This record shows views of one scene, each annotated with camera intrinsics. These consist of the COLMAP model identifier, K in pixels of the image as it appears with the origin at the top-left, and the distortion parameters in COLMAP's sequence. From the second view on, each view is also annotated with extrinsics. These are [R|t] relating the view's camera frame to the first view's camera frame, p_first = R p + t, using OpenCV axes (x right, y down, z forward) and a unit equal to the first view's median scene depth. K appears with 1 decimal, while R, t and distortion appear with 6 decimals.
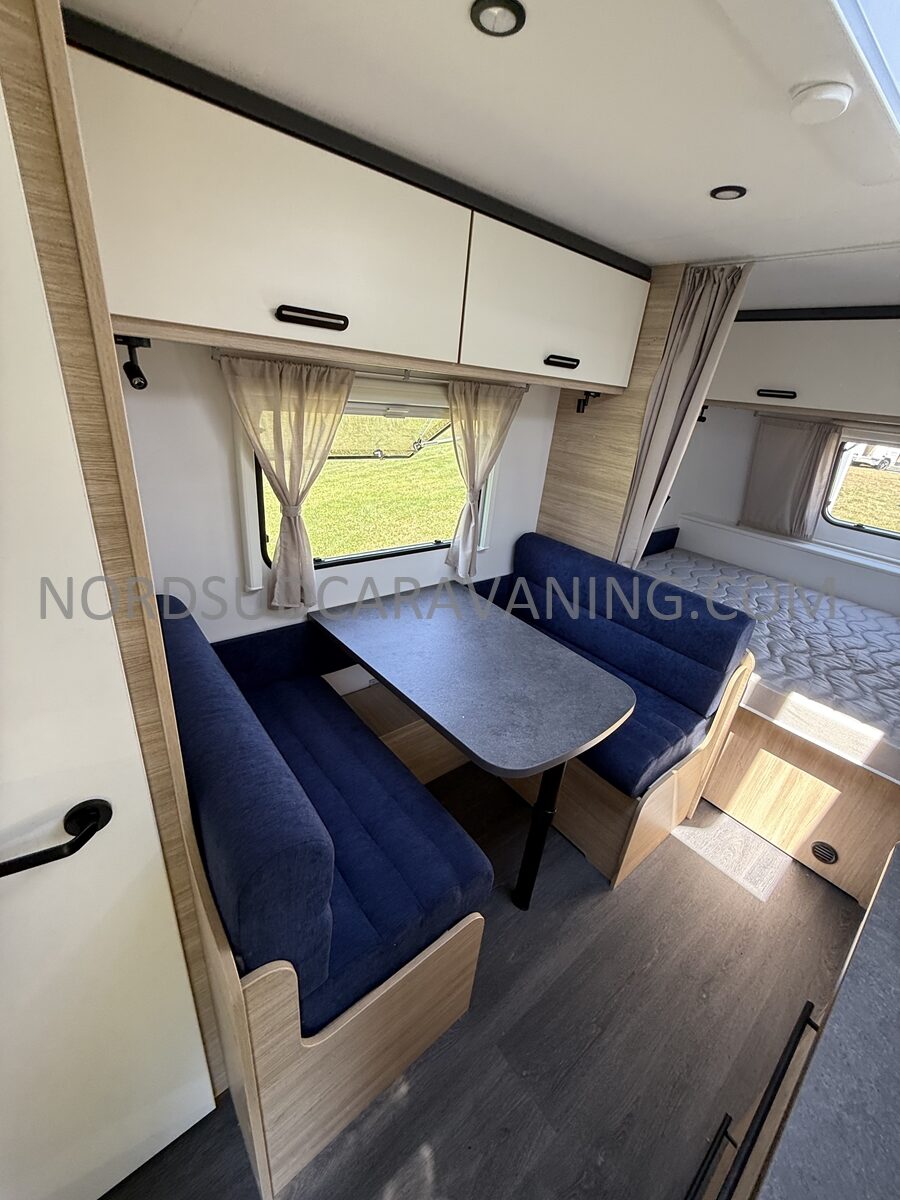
lens RADIAL K [[477.2, 0, 448.5], [0, 477.2, 597.4], [0, 0, 1]] dist [-0.003212, -0.000470]
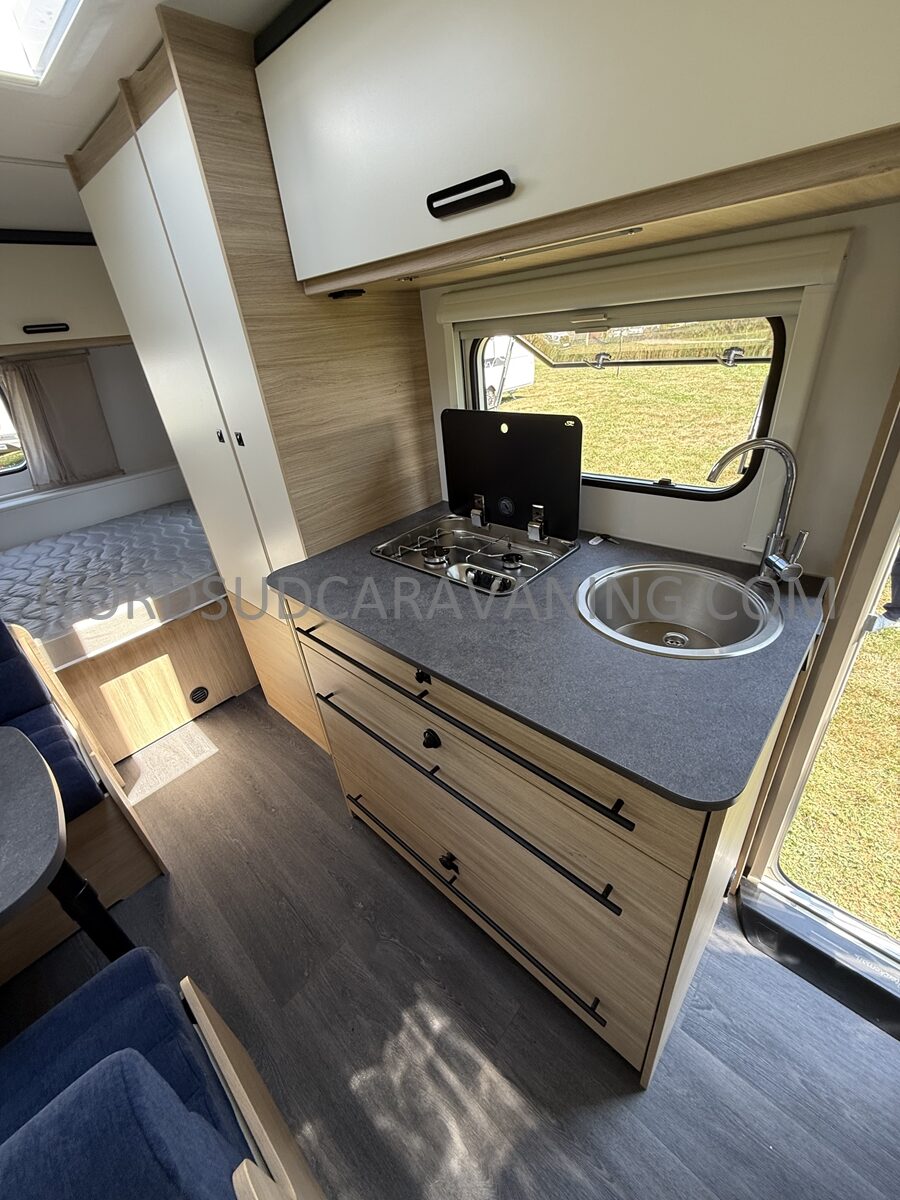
lens RADIAL K [[477.2, 0, 455.7], [0, 477.2, 599.1], [0, 0, 1]] dist [-0.003212, -0.000470]
pose [[-0.155941, -0.555094, 0.817039, -0.199877], [0.475015, 0.683090, 0.554751, -0.016438], [-0.866050, 0.474615, 0.157156, 0.083199]]
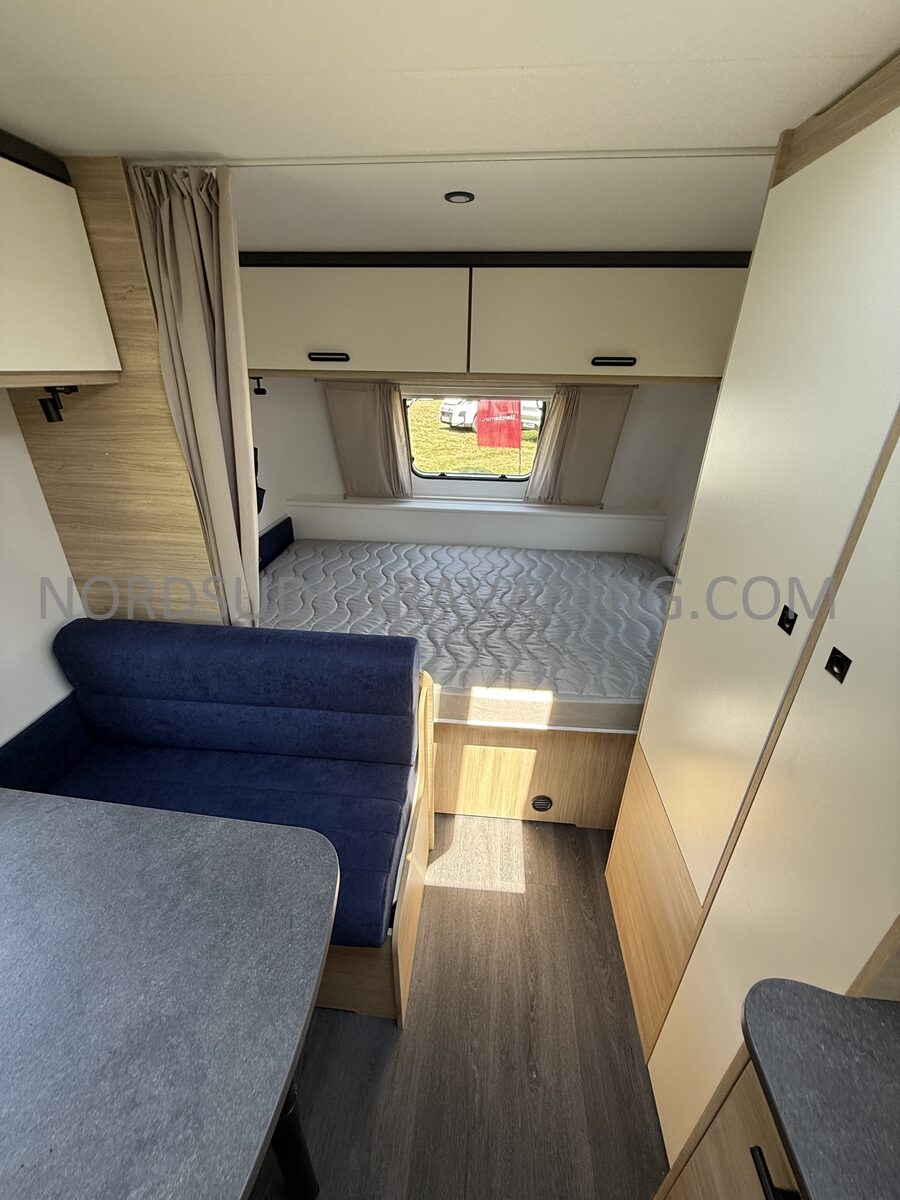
lens RADIAL K [[477.2, 0, 452.2], [0, 477.2, 598.8], [0, 0, 1]] dist [-0.003212, -0.000470]
pose [[0.692724, -0.389051, 0.607267, 0.181411], [0.340903, 0.918651, 0.199665, -0.145620], [-0.635546, 0.068706, 0.768999, 0.271914]]
